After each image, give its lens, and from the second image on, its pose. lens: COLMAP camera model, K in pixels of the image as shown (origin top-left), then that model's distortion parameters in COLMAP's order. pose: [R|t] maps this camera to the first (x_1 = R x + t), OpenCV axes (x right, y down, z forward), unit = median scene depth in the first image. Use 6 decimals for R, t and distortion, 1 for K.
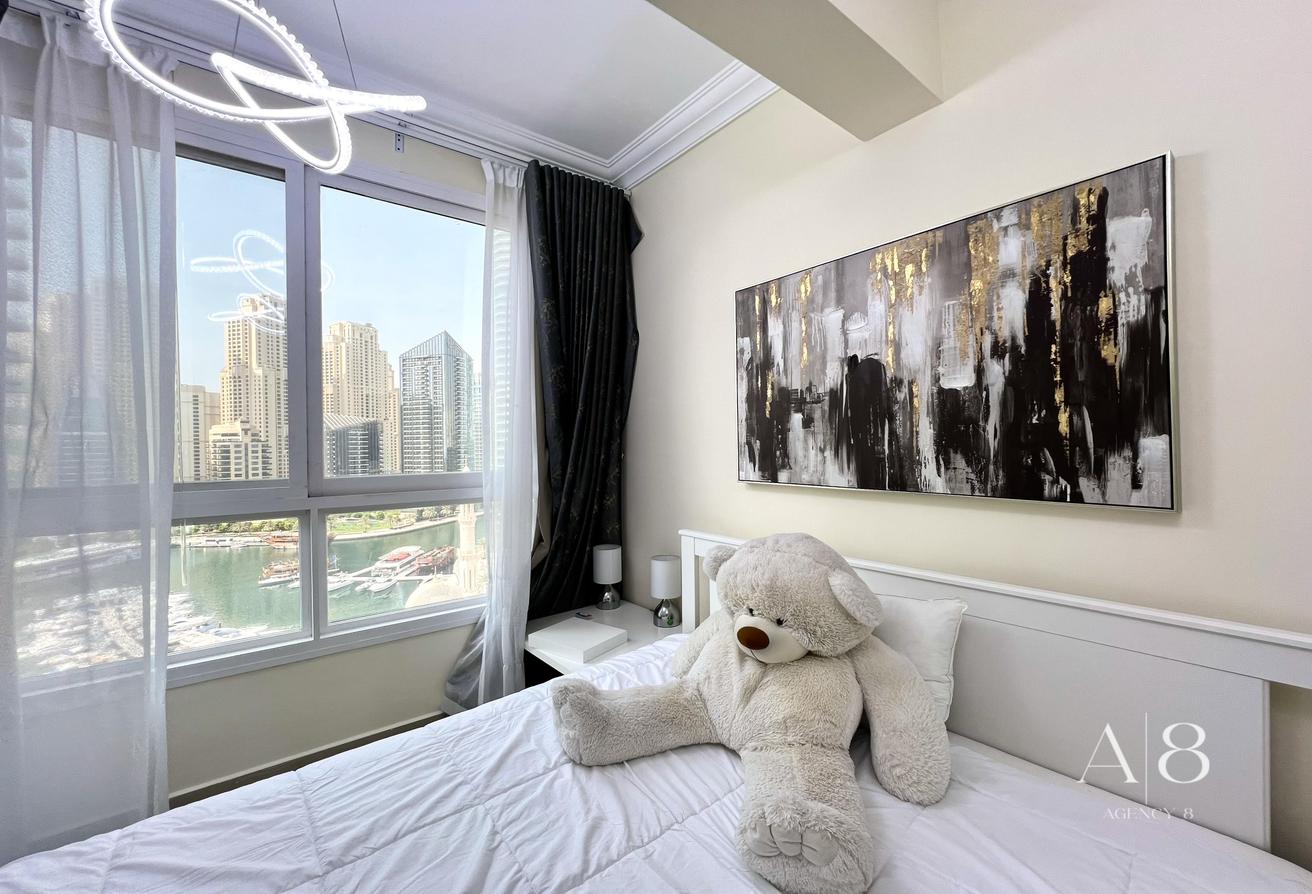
lens RADIAL K [[524.3, 0, 660.2], [0, 524.3, 448.1], [0, 0, 1]] dist [0.000471, 0.000421]
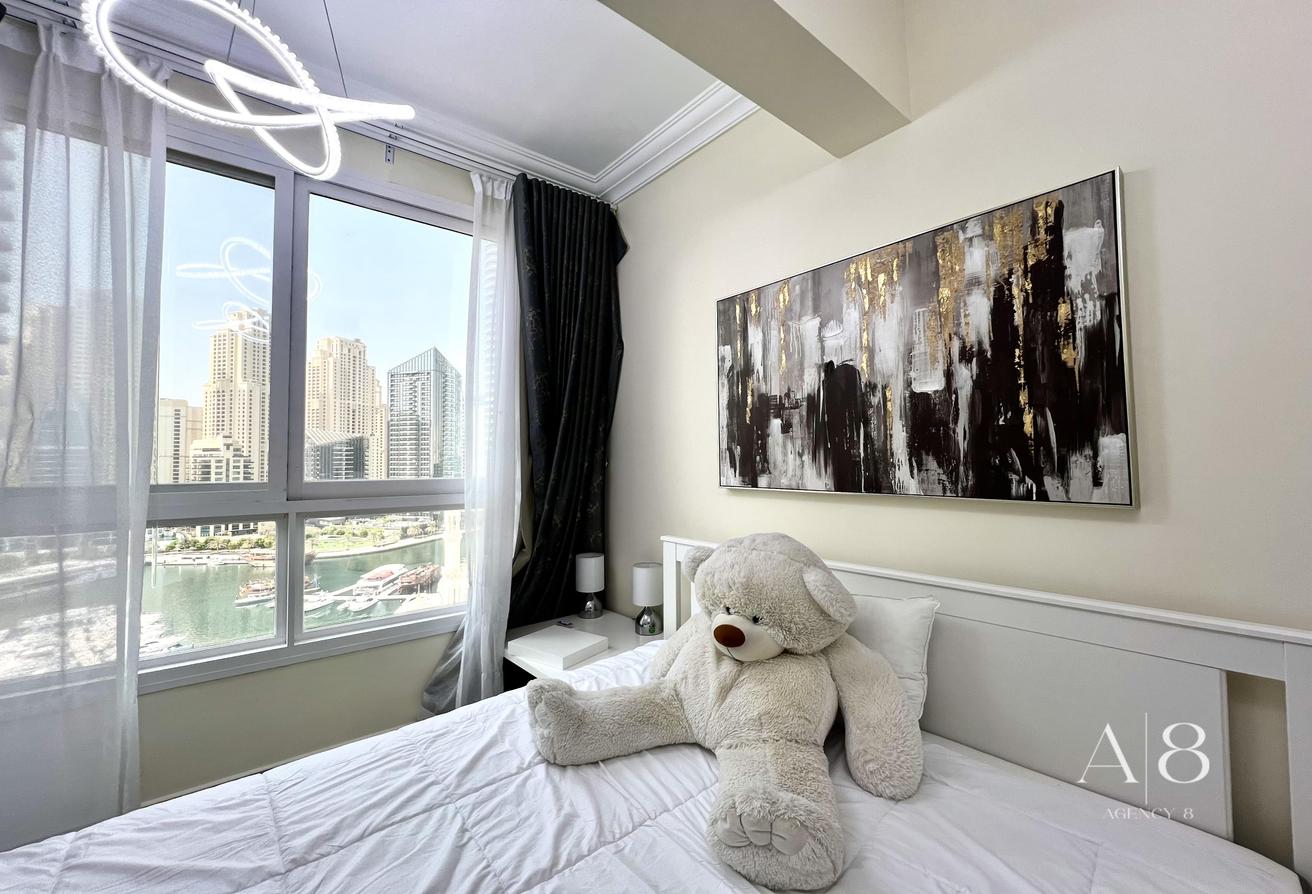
lens RADIAL K [[524.3, 0, 659.6], [0, 524.3, 444.4], [0, 0, 1]] dist [0.000471, 0.000421]
pose [[0.999779, 0.006557, 0.019973, 0.018397], [-0.005733, 0.999142, -0.041019, 0.033019], [-0.020224, 0.040896, 0.998959, -0.014385]]
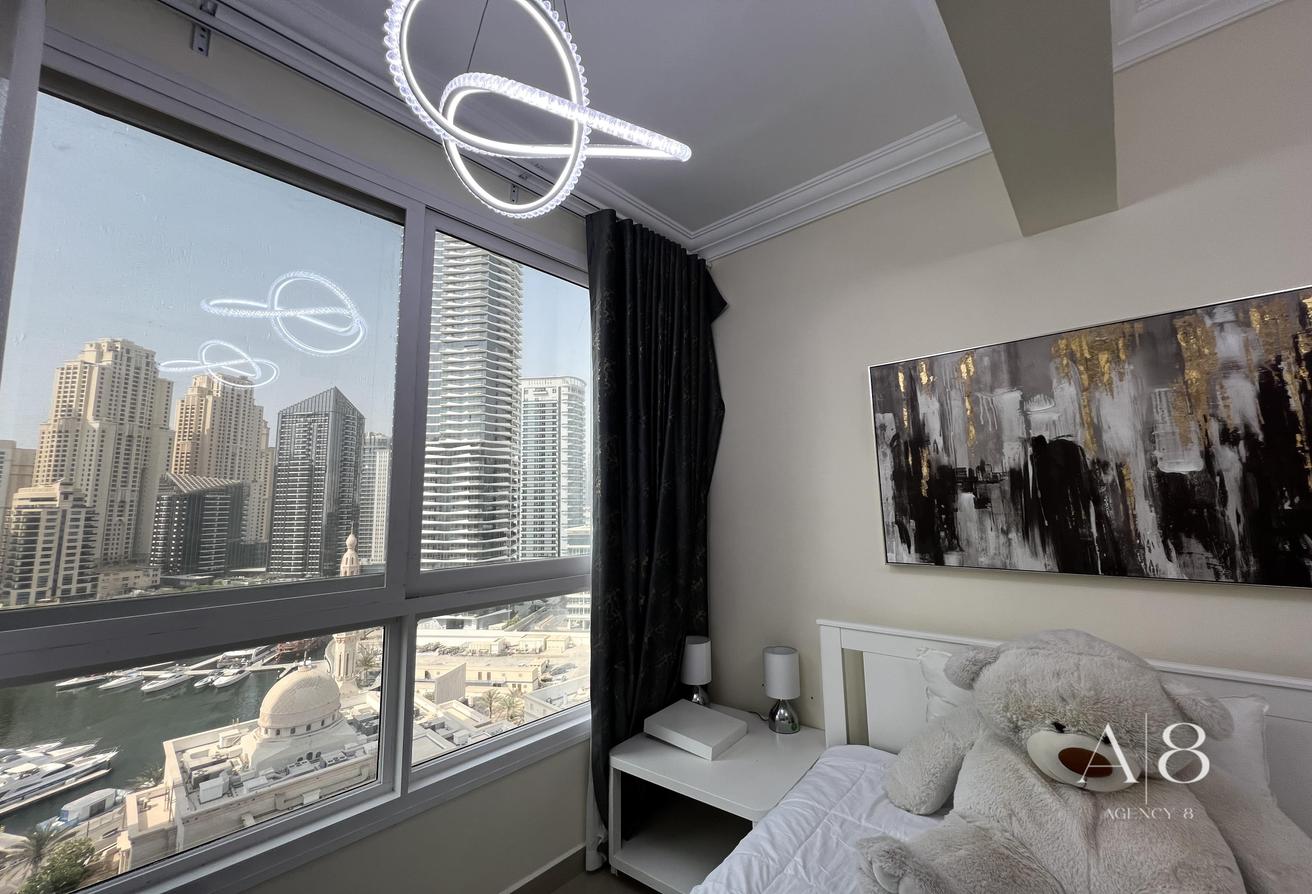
lens RADIAL K [[524.3, 0, 659.5], [0, 524.3, 433.7], [0, 0, 1]] dist [0.000471, 0.000421]
pose [[0.984599, 0.018287, 0.173867, -0.587323], [0.007347, 0.989307, -0.145664, -0.046757], [-0.174672, 0.144698, 0.973936, 0.172647]]
